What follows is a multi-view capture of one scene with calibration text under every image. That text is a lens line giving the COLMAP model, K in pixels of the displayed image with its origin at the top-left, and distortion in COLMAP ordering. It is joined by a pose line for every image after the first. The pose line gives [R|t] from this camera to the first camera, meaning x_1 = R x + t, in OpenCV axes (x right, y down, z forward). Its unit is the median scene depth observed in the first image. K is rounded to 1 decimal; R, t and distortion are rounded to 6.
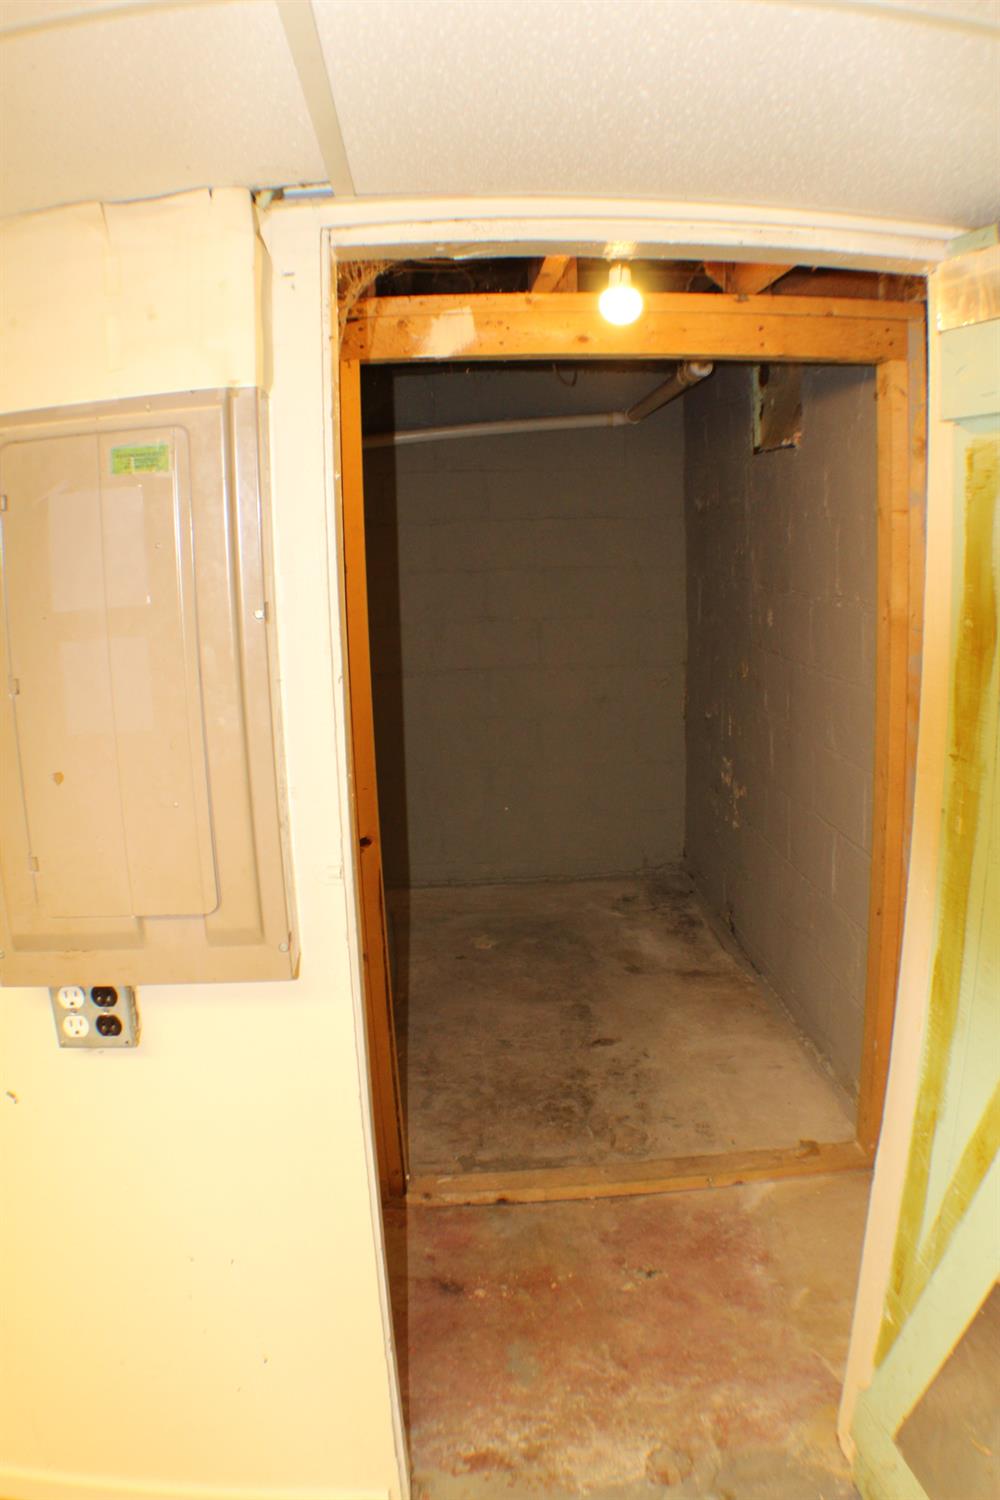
lens RADIAL K [[1213.9, 0, 500.0], [0, 1213.9, 750.0], [0, 0, 1]] dist [-0.323301, 0.071588]
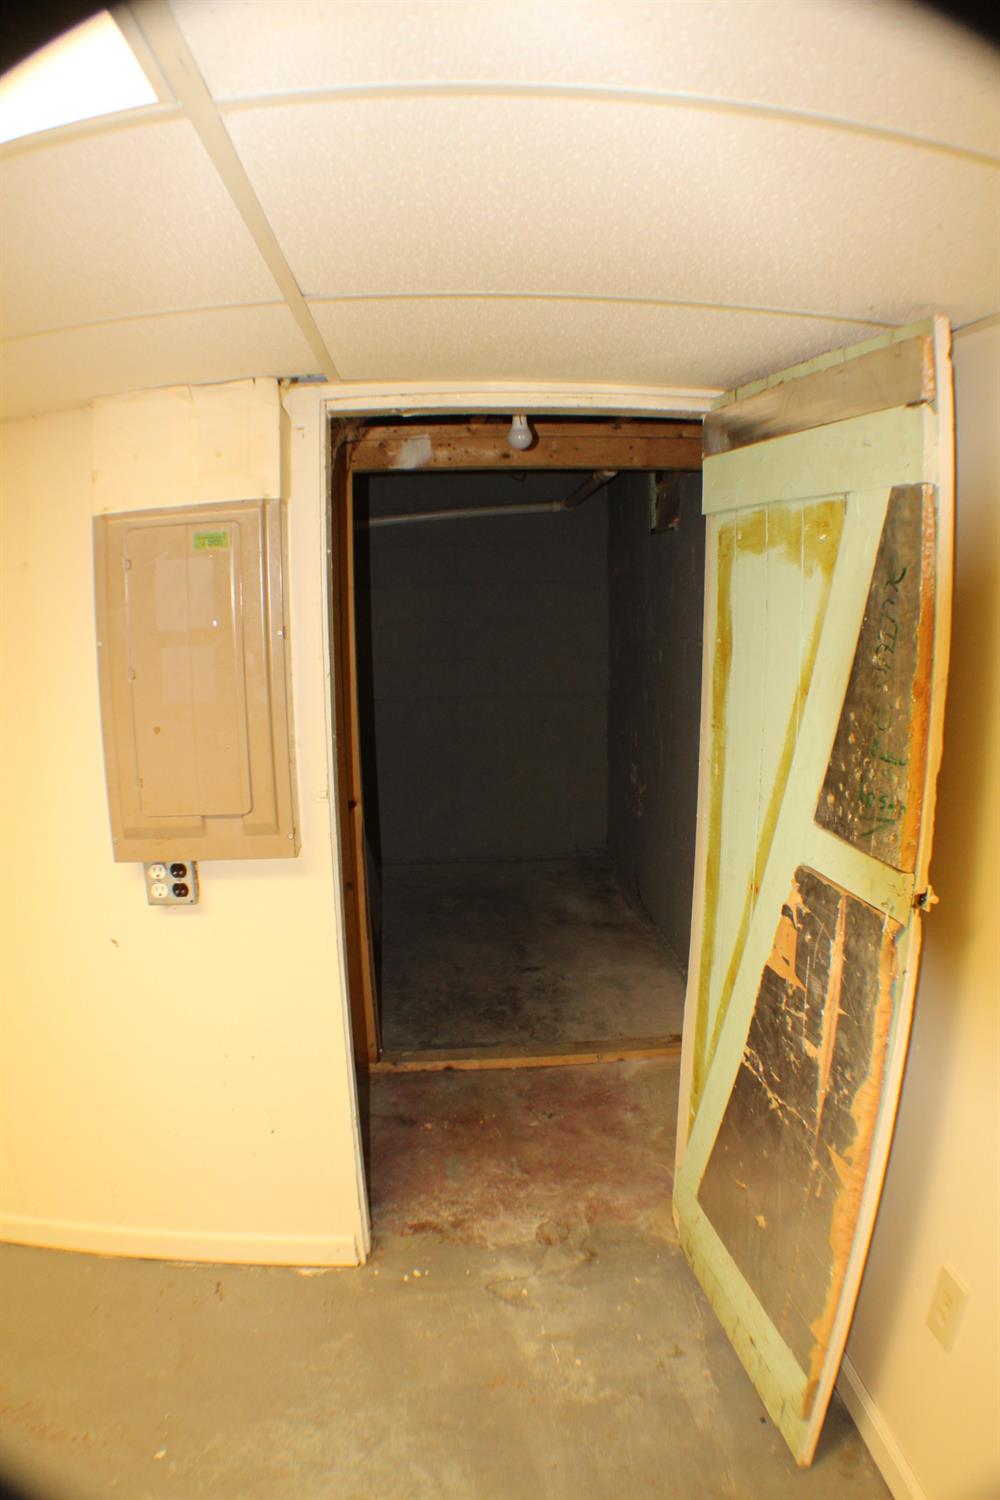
lens RADIAL K [[1053.5, 0, 500.0], [0, 1053.5, 750.0], [0, 0, 1]] dist [-0.334445, -0.000081]
pose [[0.999925, 0.009770, 0.007370, 0.065984], [-0.009511, 0.999363, -0.034392, 0.065032], [-0.007701, 0.034319, 0.999381, -0.300618]]
